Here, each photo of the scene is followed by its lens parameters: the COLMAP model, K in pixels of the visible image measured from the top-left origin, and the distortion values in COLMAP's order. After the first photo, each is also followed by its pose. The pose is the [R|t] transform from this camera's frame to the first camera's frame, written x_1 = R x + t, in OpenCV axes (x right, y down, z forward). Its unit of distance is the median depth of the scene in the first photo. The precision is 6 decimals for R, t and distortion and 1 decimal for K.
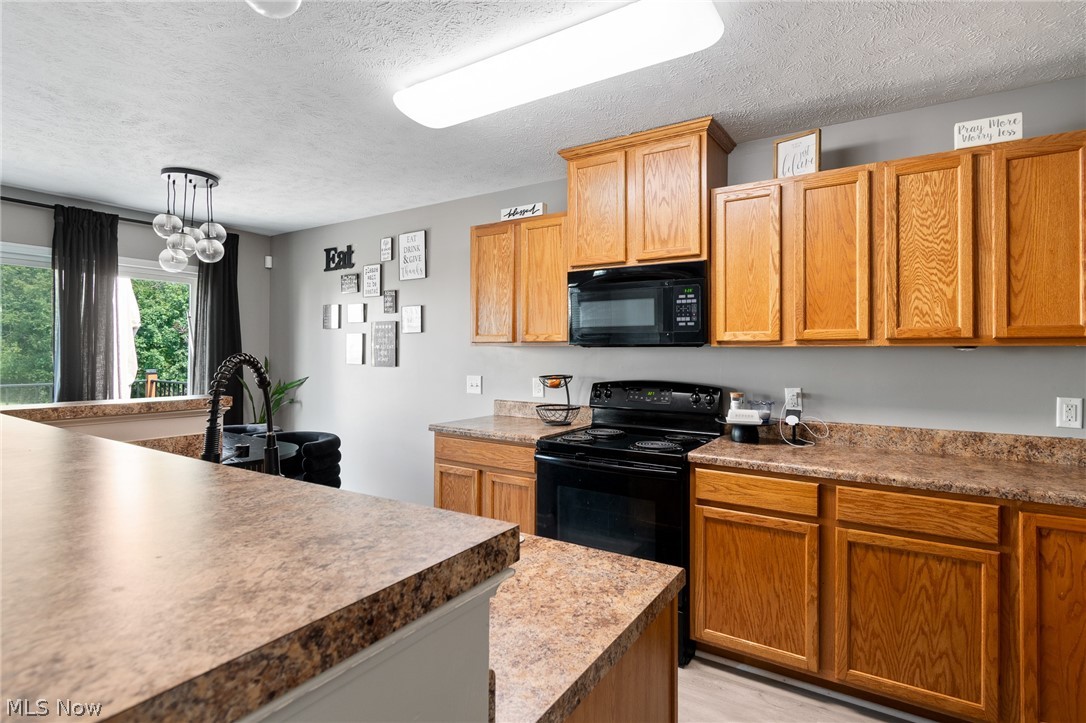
lens RADIAL K [[531.7, 0, 541.7], [0, 531.7, 352.4], [0, 0, 1]] dist [0.005817, -0.005644]
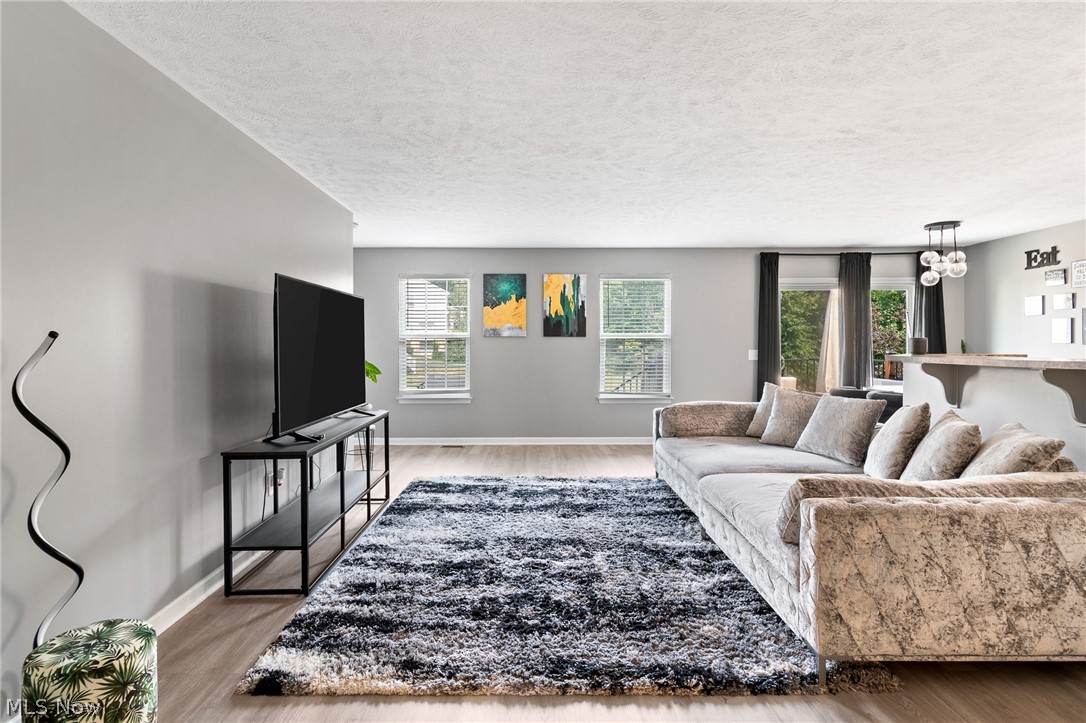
lens RADIAL K [[531.7, 0, 532.0], [0, 531.7, 359.8], [0, 0, 1]] dist [0.005817, -0.005644]
pose [[0.527511, 0.021700, -0.849271, 0.069964], [0.005520, 0.999565, 0.028968, 0.025188], [0.849530, -0.019969, 0.527162, -0.961613]]
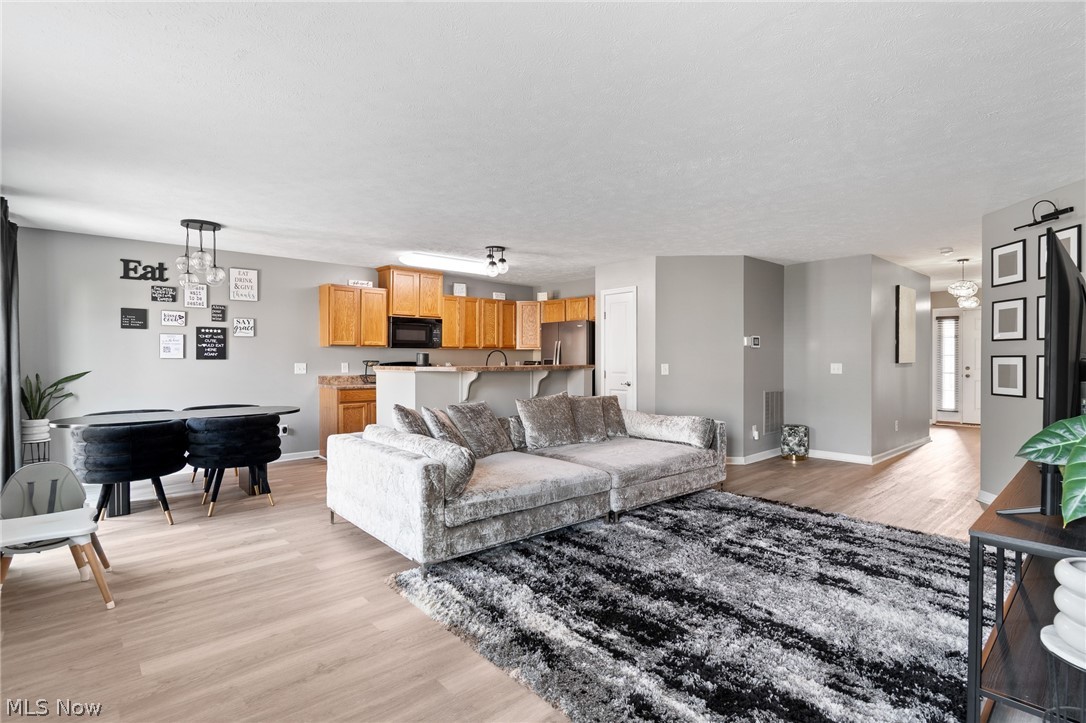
lens RADIAL K [[531.7, 0, 551.5], [0, 531.7, 364.5], [0, 0, 1]] dist [0.005817, -0.005644]
pose [[0.278754, -0.016420, 0.960222, -1.864582], [0.000431, 0.999856, 0.016972, 0.021987], [-0.960363, -0.004317, 0.278721, -0.318167]]
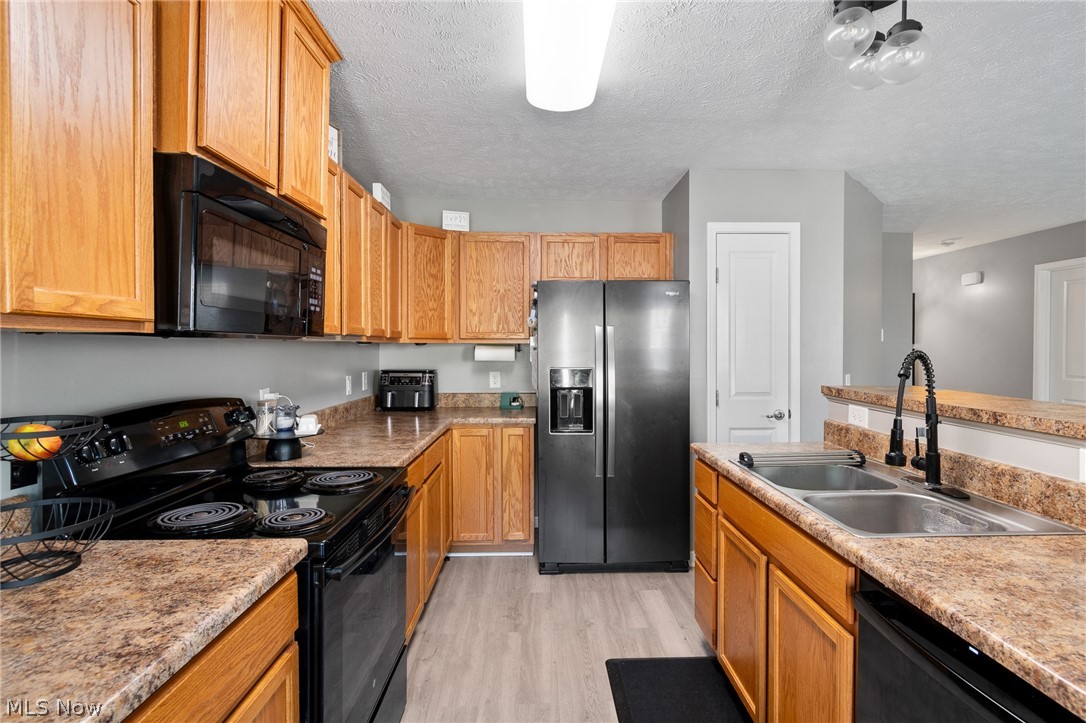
lens RADIAL K [[531.7, 0, 546.8], [0, 531.7, 355.3], [0, 0, 1]] dist [0.005817, -0.005644]
pose [[-0.559163, -0.015423, 0.828914, -0.392731], [-0.001359, 0.999843, 0.017686, -0.003455], [-0.829057, 0.008763, -0.559096, 0.940418]]
